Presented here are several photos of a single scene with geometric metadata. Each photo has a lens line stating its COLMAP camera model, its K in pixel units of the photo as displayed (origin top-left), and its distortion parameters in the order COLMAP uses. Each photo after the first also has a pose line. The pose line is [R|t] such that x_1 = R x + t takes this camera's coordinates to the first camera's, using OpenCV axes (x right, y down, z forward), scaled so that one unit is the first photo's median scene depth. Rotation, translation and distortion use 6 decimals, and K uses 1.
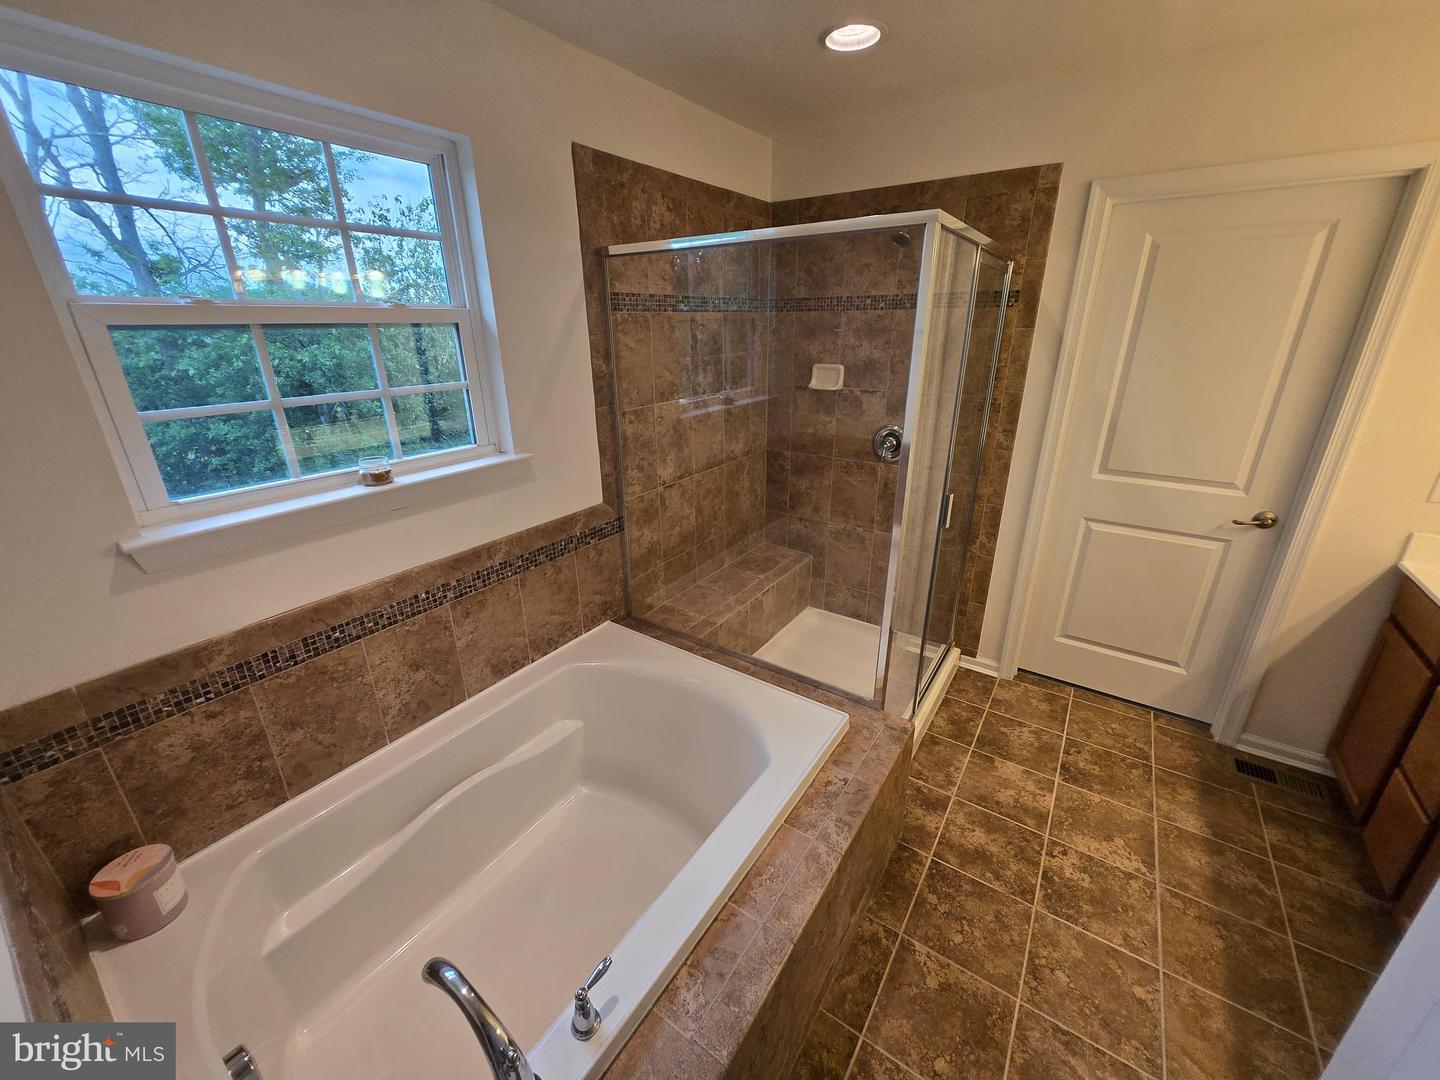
lens RADIAL K [[568.6, 0, 712.3], [0, 568.6, 533.0], [0, 0, 1]] dist [0.001992, -0.001890]
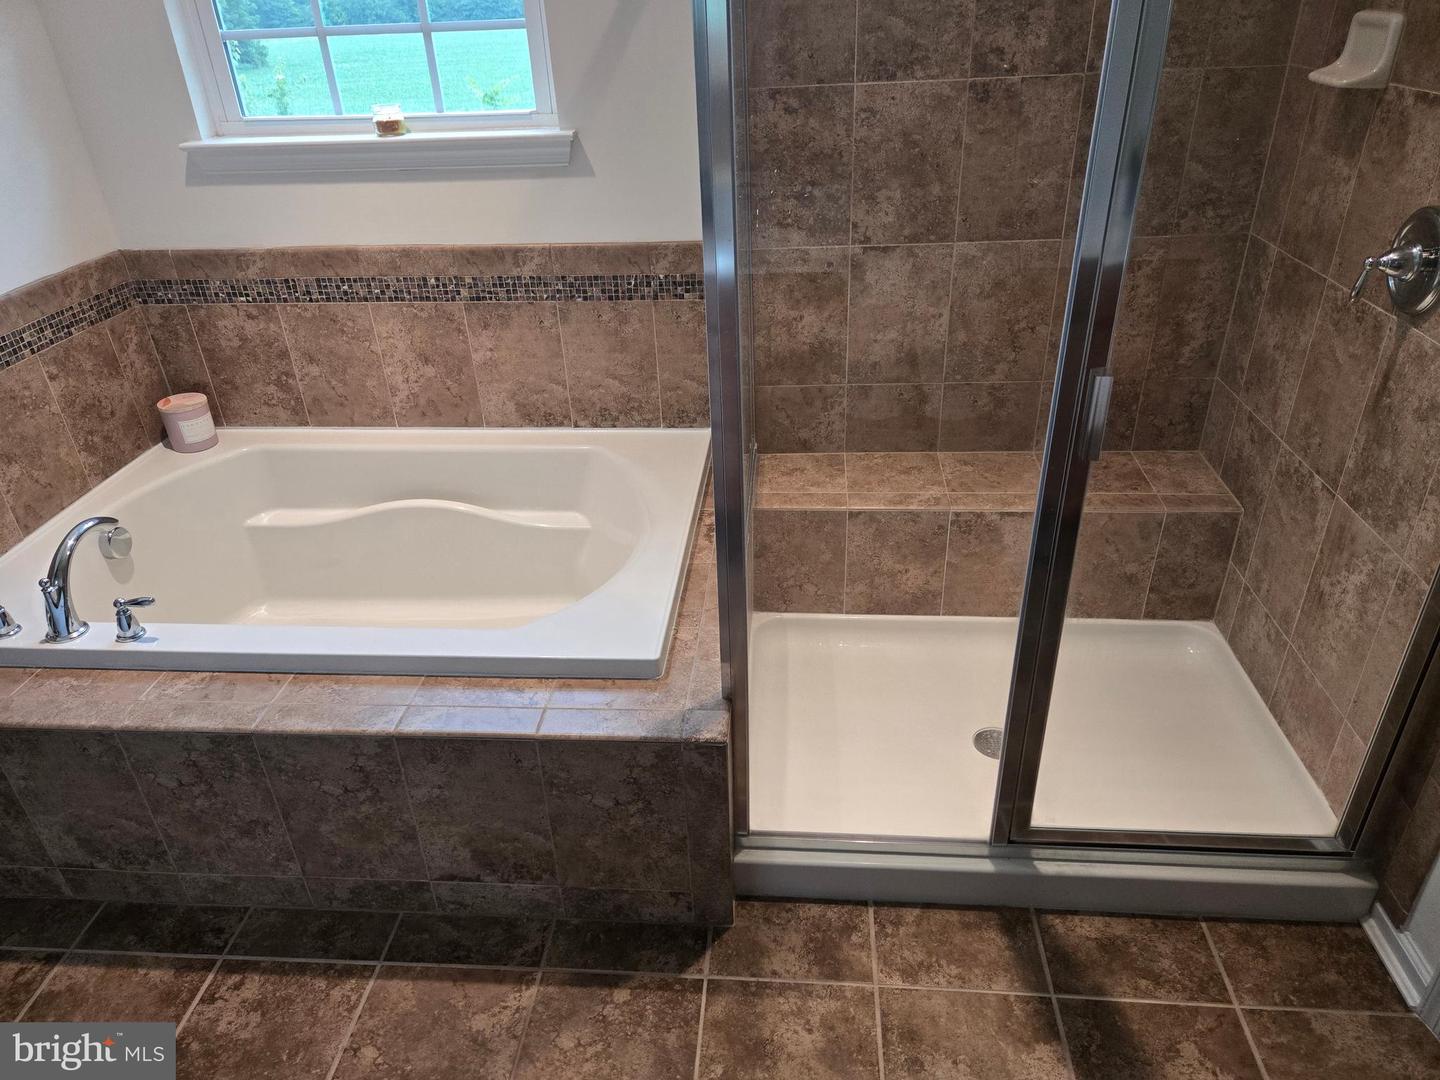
lens RADIAL K [[969.5, 0, 714.0], [0, 969.5, 551.1], [0, 0, 1]] dist [0.066012, -0.055710]
pose [[0.500676, 0.427357, -0.752788, 0.991192], [-0.268521, 0.903414, 0.334275, -0.131003], [0.822934, 0.034776, 0.567072, 0.486847]]
